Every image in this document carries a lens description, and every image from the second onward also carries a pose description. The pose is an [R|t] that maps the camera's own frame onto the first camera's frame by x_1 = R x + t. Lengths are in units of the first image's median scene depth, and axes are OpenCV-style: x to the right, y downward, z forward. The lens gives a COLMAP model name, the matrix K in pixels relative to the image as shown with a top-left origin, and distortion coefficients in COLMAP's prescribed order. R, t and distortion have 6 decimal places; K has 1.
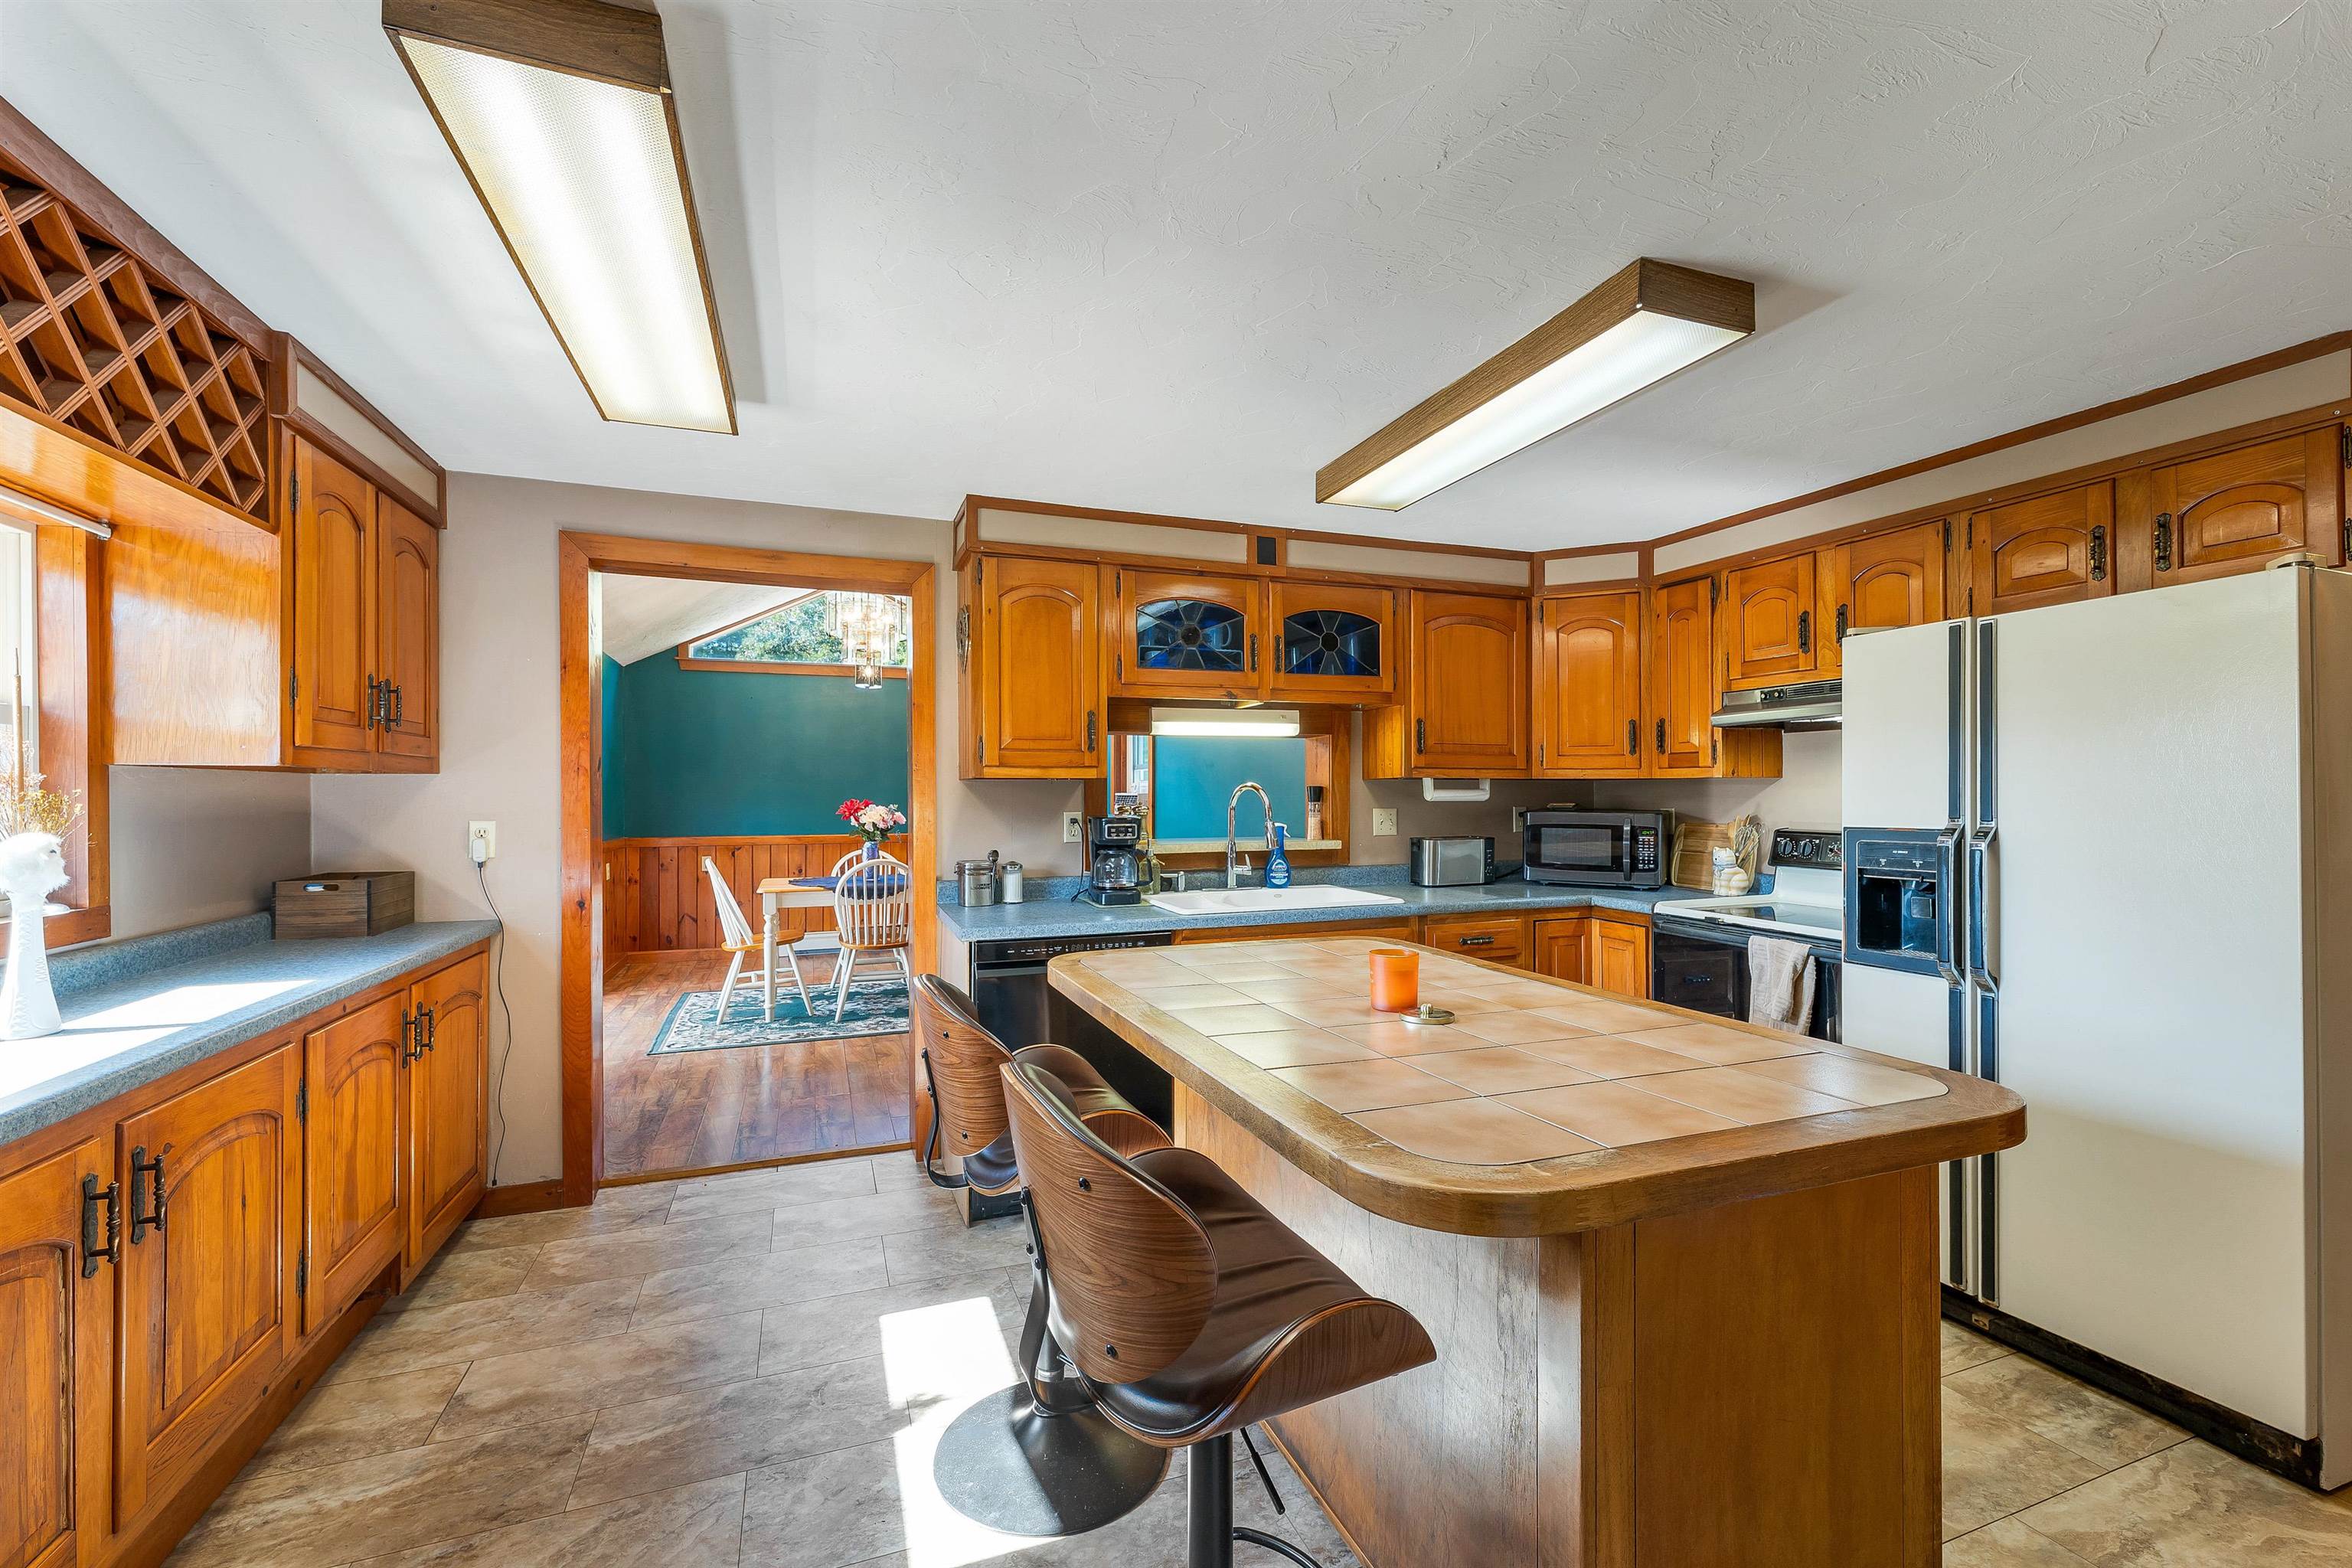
lens RADIAL K [[983.3, 0, 1192.8], [0, 983.3, 795.2], [0, 0, 1]] dist [0.002338, -0.000512]
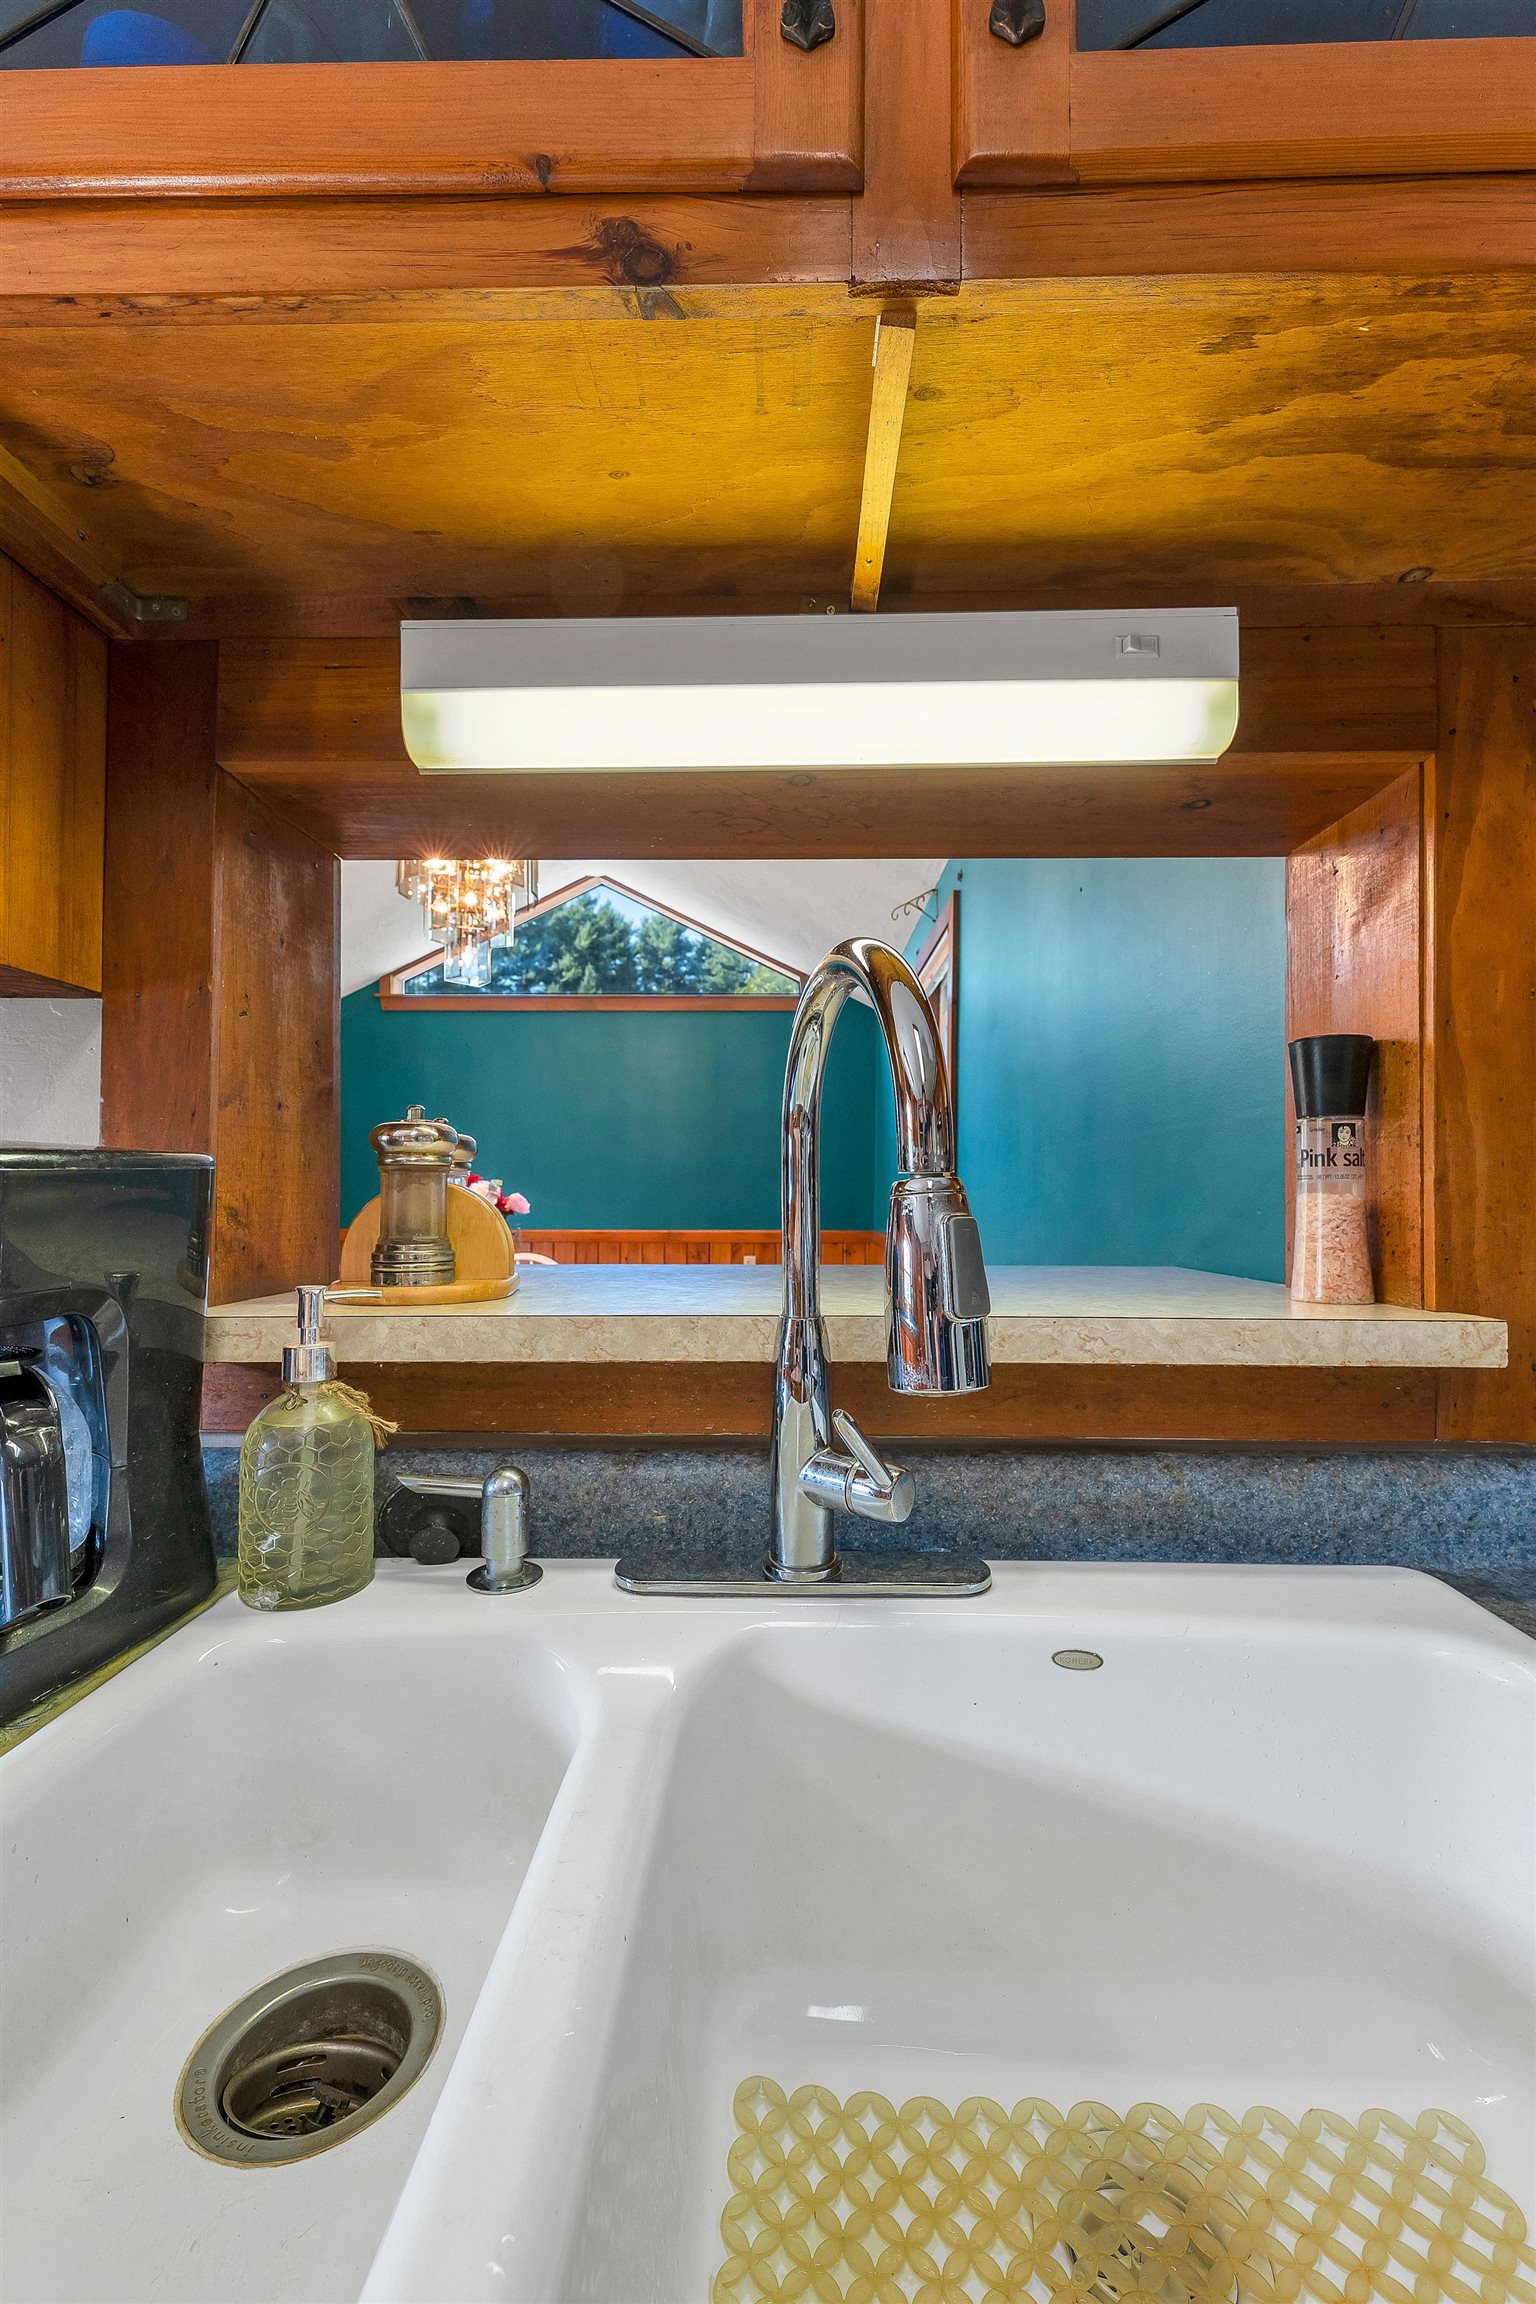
lens RADIAL K [[963.2, 0, 773.7], [0, 963.2, 1191.6], [0, 0, 1]] dist [0.002338, -0.000512]
pose [[0.918746, 0.005054, -0.394818, 0.098250], [-0.007535, 0.999960, -0.004734, 0.024992], [0.394778, 0.007324, 0.918747, 0.785202]]
